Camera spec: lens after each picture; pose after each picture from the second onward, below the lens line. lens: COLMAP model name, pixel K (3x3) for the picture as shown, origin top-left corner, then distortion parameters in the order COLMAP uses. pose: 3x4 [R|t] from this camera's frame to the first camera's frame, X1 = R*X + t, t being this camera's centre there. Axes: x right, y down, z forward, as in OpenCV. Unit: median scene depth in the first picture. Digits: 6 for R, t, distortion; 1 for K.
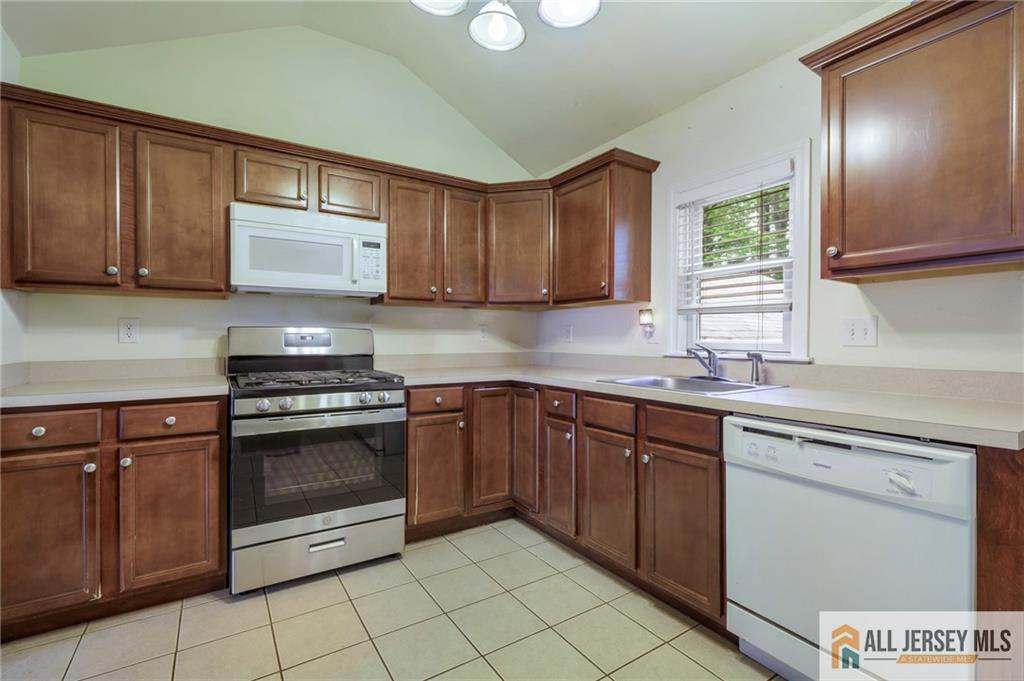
lens RADIAL K [[453.5, 0, 512.0], [0, 453.5, 340.5], [0, 0, 1]] dist [0.000689, -0.000074]
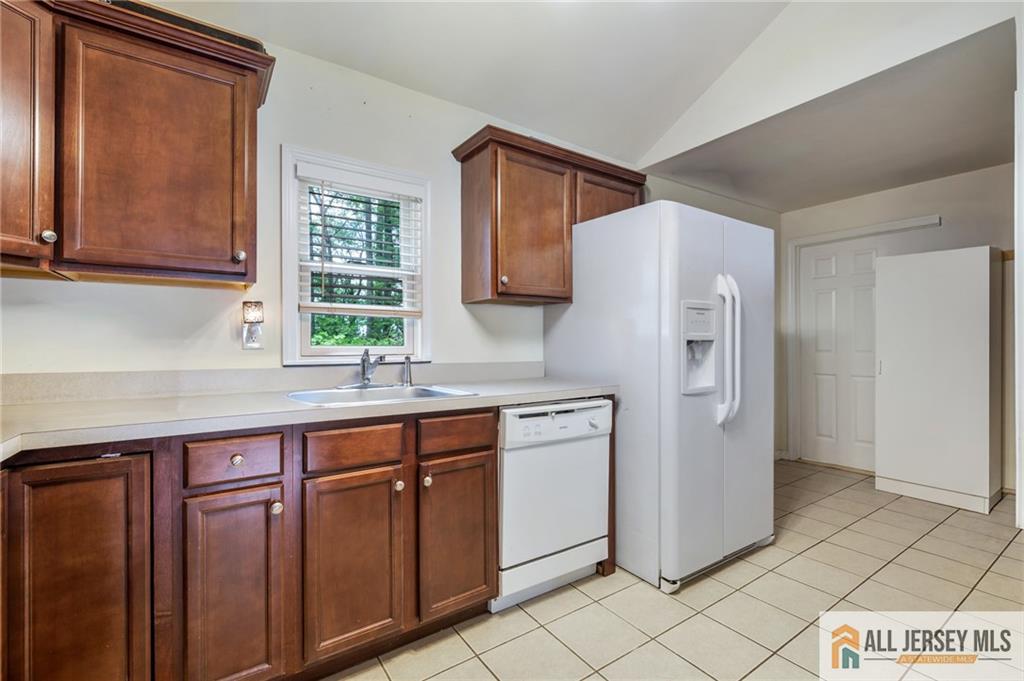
lens RADIAL K [[454.5, 0, 508.3], [0, 454.5, 342.0], [0, 0, 1]] dist [0.002125, 0.000284]
pose [[-0.020921, -0.003551, 0.999775, -0.610223], [0.004439, 0.999984, 0.003644, -0.007746], [-0.999771, 0.004514, -0.020905, 0.919411]]
